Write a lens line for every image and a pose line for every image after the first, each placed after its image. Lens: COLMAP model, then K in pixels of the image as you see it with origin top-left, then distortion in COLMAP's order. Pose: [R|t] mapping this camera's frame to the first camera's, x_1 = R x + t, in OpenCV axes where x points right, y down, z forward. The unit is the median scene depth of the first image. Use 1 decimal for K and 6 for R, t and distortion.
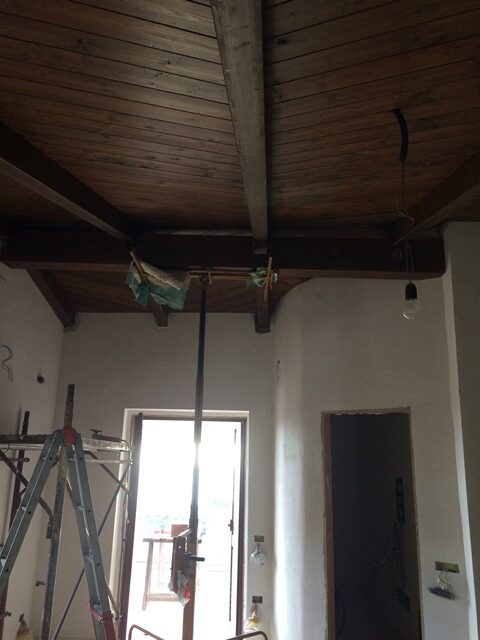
lens RADIAL K [[544.2, 0, 240.2], [0, 544.2, 317.7], [0, 0, 1]] dist [0.071700, -0.086258]
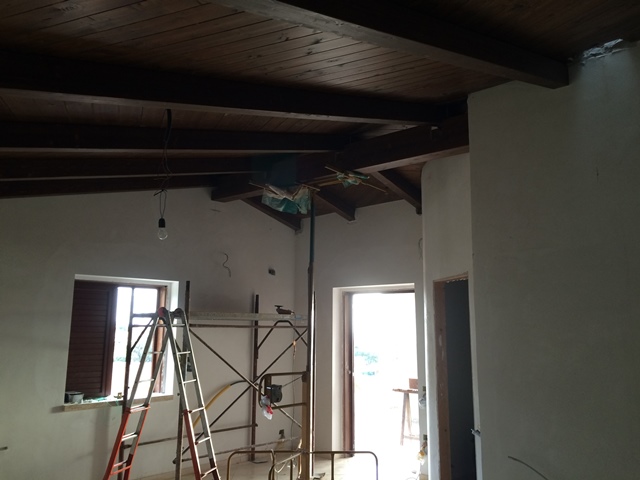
lens RADIAL K [[544.2, 0, 323.0], [0, 544.2, 241.1], [0, 0, 1]] dist [0.071700, -0.086258]
pose [[0.773879, -0.119834, -0.621893, 0.666114], [0.175111, 0.984143, 0.028270, 0.018549], [0.608644, -0.130778, 0.782592, -0.015716]]
